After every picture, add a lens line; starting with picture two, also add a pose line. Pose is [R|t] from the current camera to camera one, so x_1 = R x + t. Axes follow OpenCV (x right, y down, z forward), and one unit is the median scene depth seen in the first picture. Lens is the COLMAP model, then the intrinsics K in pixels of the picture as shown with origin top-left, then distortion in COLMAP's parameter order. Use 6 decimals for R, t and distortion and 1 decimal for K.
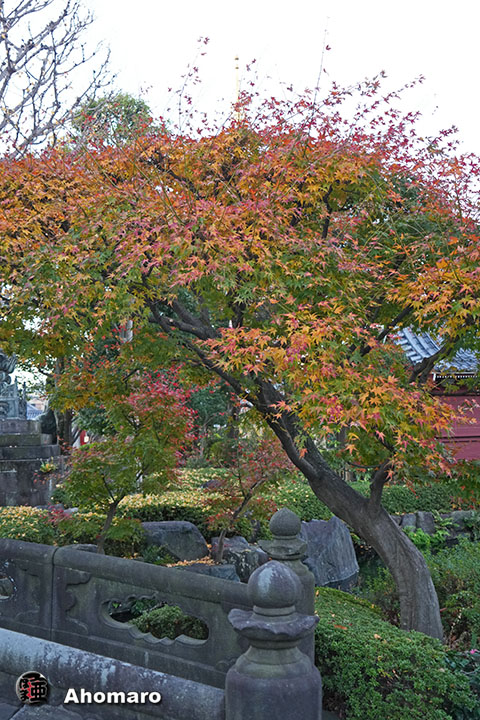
lens RADIAL K [[725.5, 0, 241.6], [0, 725.5, 359.7], [0, 0, 1]] dist [0.027305, 0.000000]
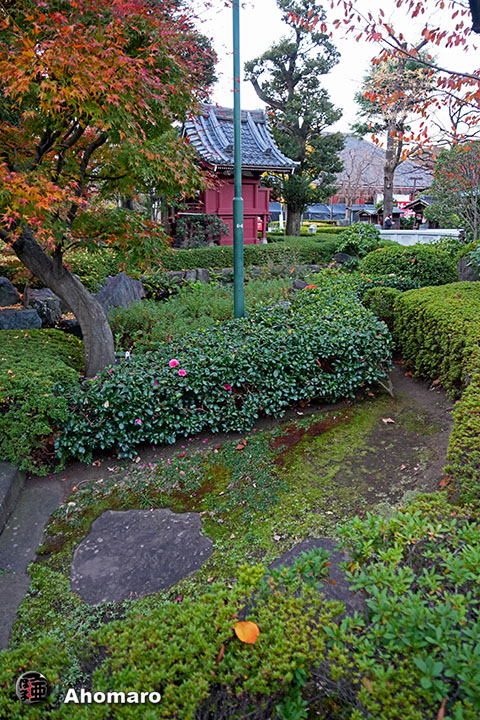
lens RADIAL K [[507.5, 0, 243.2], [0, 507.5, 360.8], [0, 0, 1]] dist [-0.010924, 0.019828]
pose [[0.970911, -0.042423, 0.235653, 0.297540], [-0.050338, 0.926019, 0.374104, 0.002619], [-0.234090, -0.375084, 0.896947, 0.081257]]
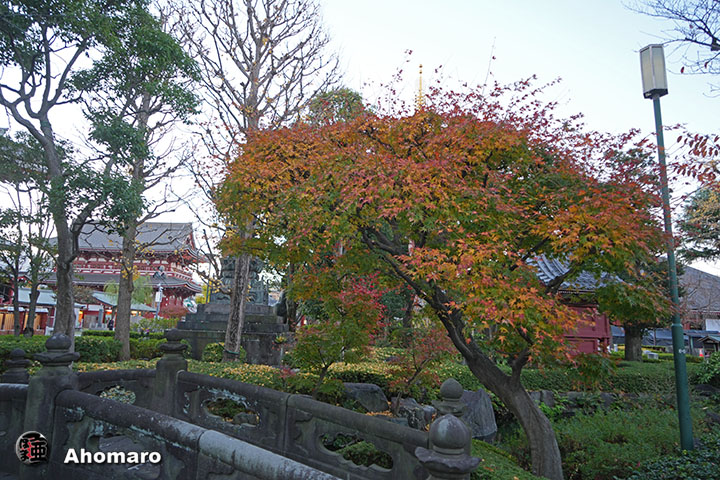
lens RADIAL K [[507.5, 0, 358.8], [0, 507.5, 239.5], [0, 0, 1]] dist [-0.010924, 0.019828]
pose [[0.992603, 0.044134, -0.113101, -0.014520], [-0.051101, 0.996922, -0.059457, 0.003994], [0.110129, 0.064797, 0.991803, -0.001665]]
